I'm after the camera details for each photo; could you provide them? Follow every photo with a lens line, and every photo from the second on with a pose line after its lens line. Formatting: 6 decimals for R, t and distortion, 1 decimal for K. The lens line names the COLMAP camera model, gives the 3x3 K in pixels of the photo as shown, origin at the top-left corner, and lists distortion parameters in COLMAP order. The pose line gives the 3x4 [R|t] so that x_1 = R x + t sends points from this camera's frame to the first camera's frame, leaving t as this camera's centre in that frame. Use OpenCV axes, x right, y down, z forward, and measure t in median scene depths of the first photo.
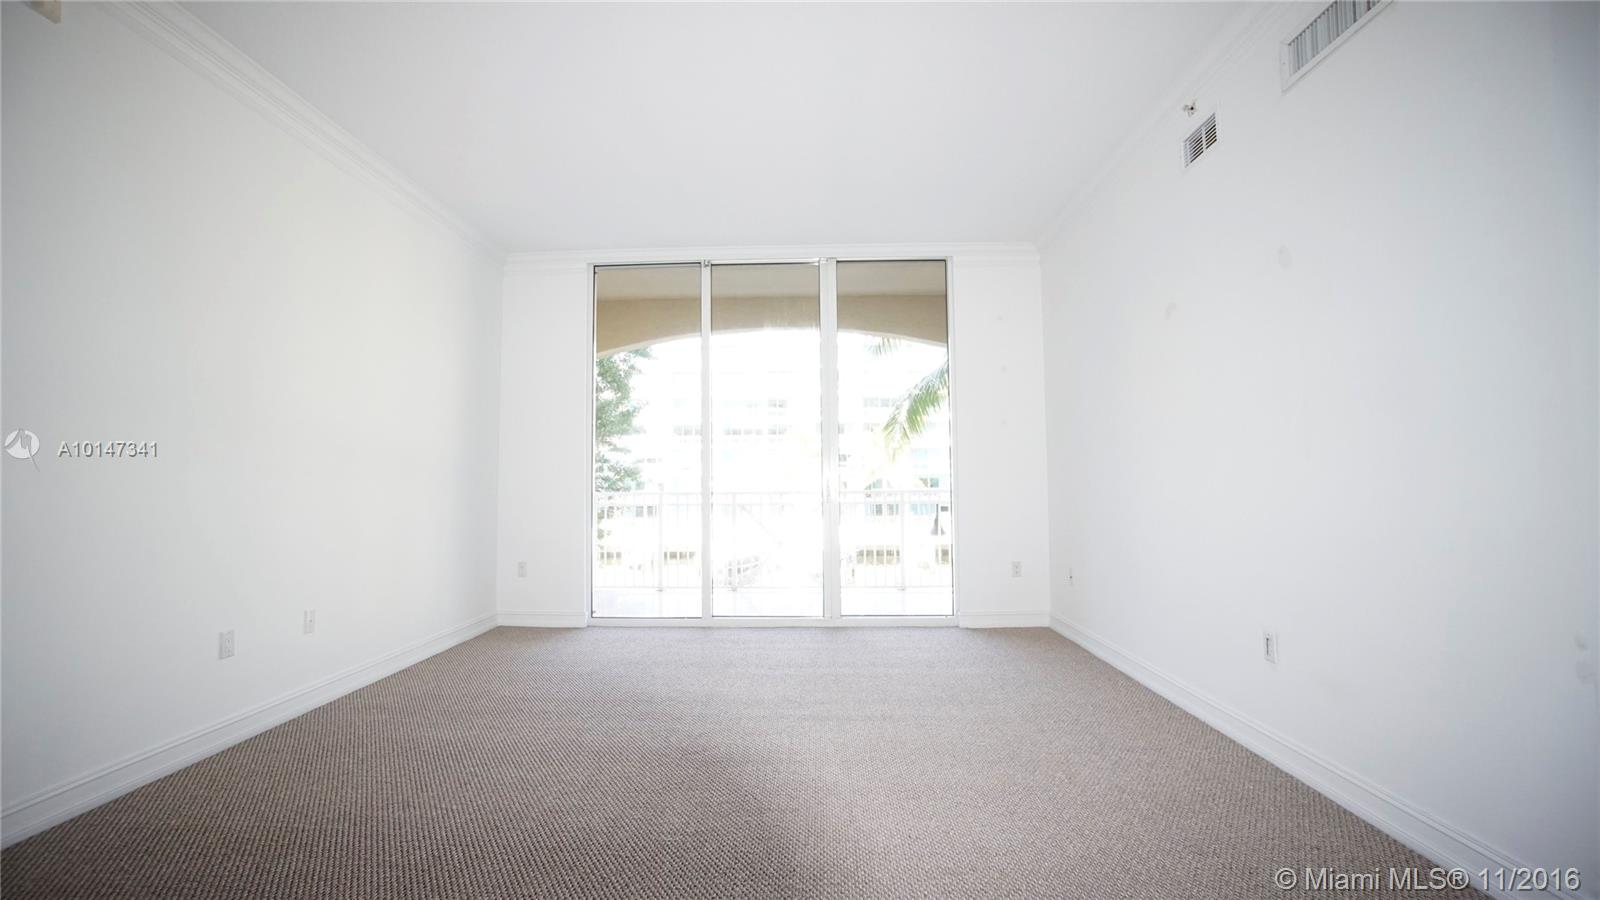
lens RADIAL K [[702.3, 0, 800.0], [0, 702.3, 450.0], [0, 0, 1]] dist [-0.015736, -0.000075]
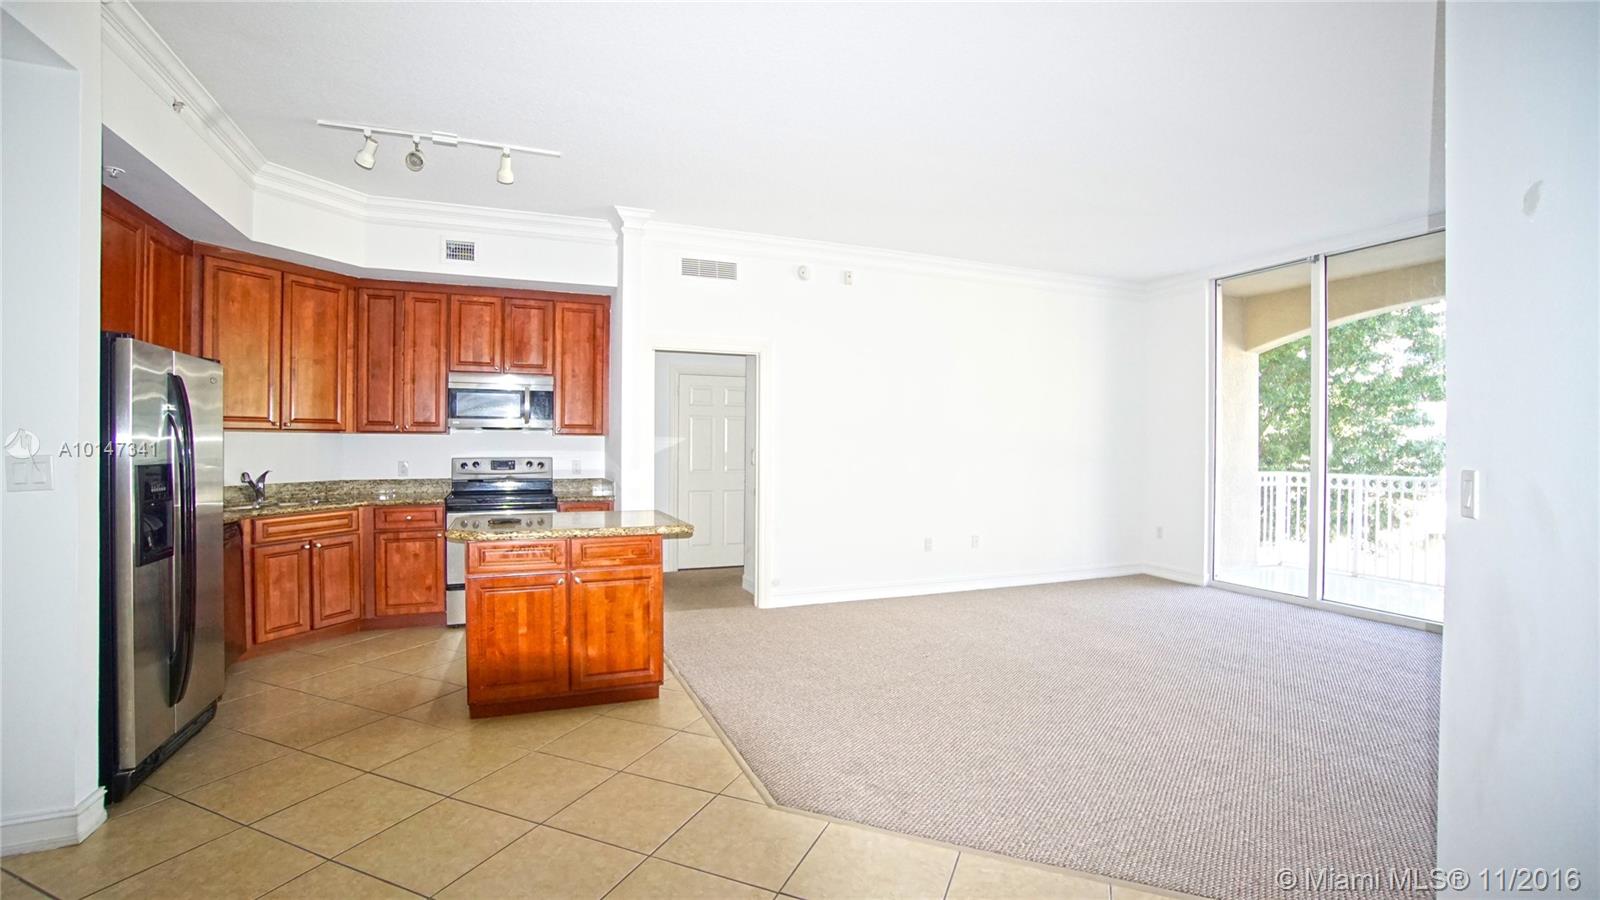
lens RADIAL K [[706.4, 0, 787.5], [0, 706.4, 445.7], [0, 0, 1]] dist [-0.065558, 0.025000]
pose [[0.375378, 0.005589, -0.926855, 0.500643], [0.039761, 0.998964, 0.022127, -0.038517], [0.926018, -0.045159, 0.374767, -0.077519]]
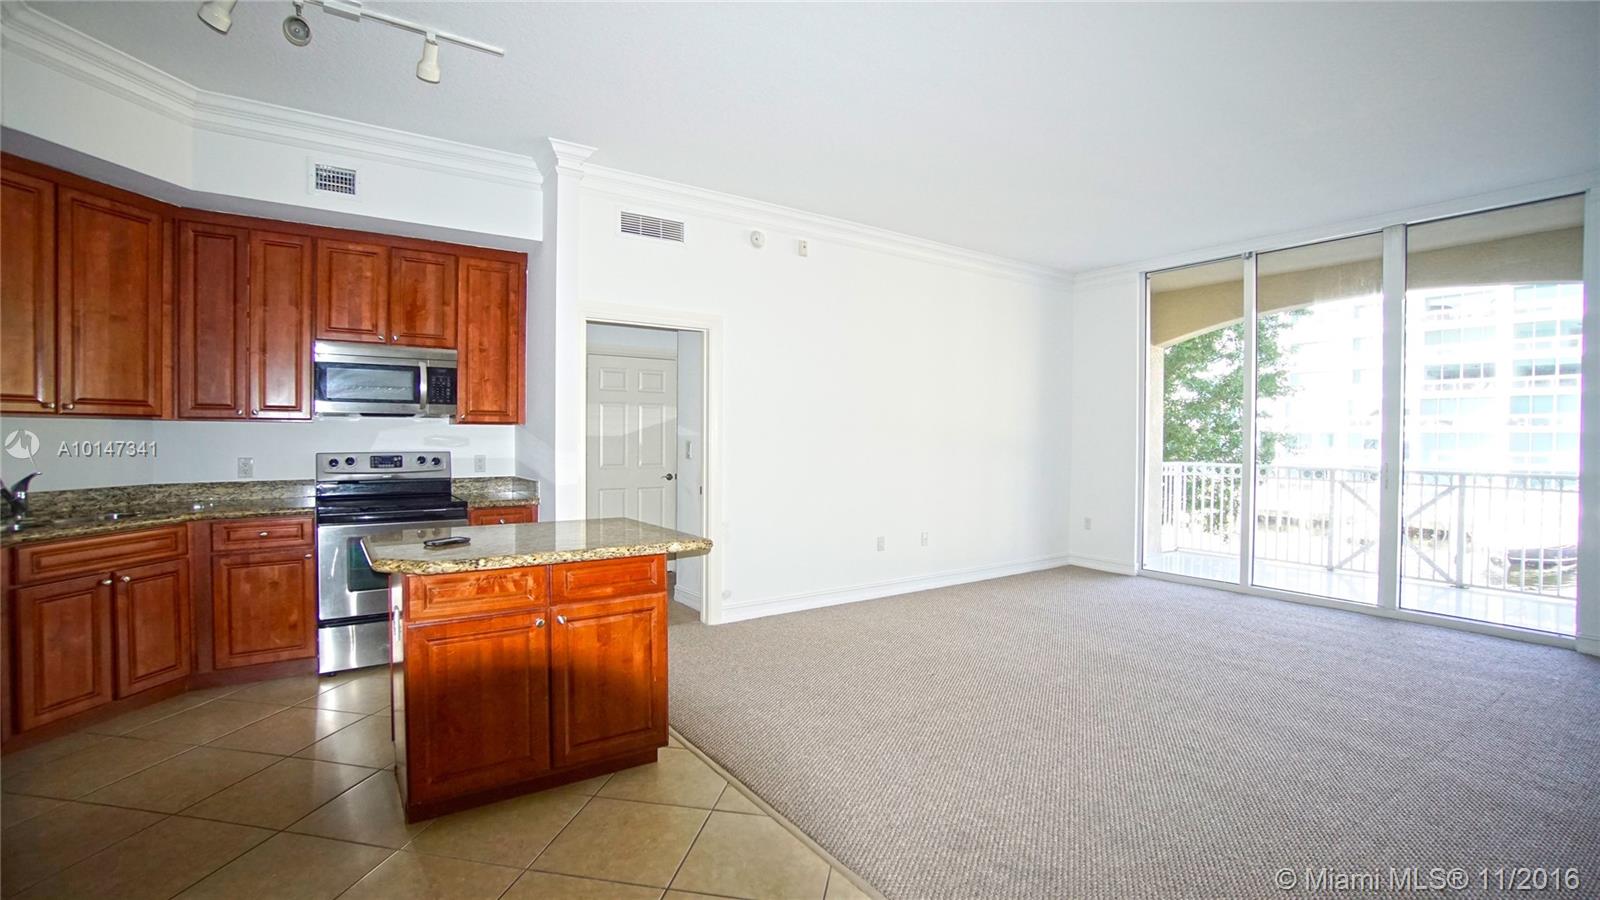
lens RADIAL K [[706.4, 0, 787.5], [0, 706.4, 445.7], [0, 0, 1]] dist [-0.065558, 0.025000]
pose [[0.568542, 0.015377, -0.822510, 0.324271], [0.034125, 0.998524, 0.042256, -0.040327], [0.821946, -0.052092, 0.567178, -0.148965]]
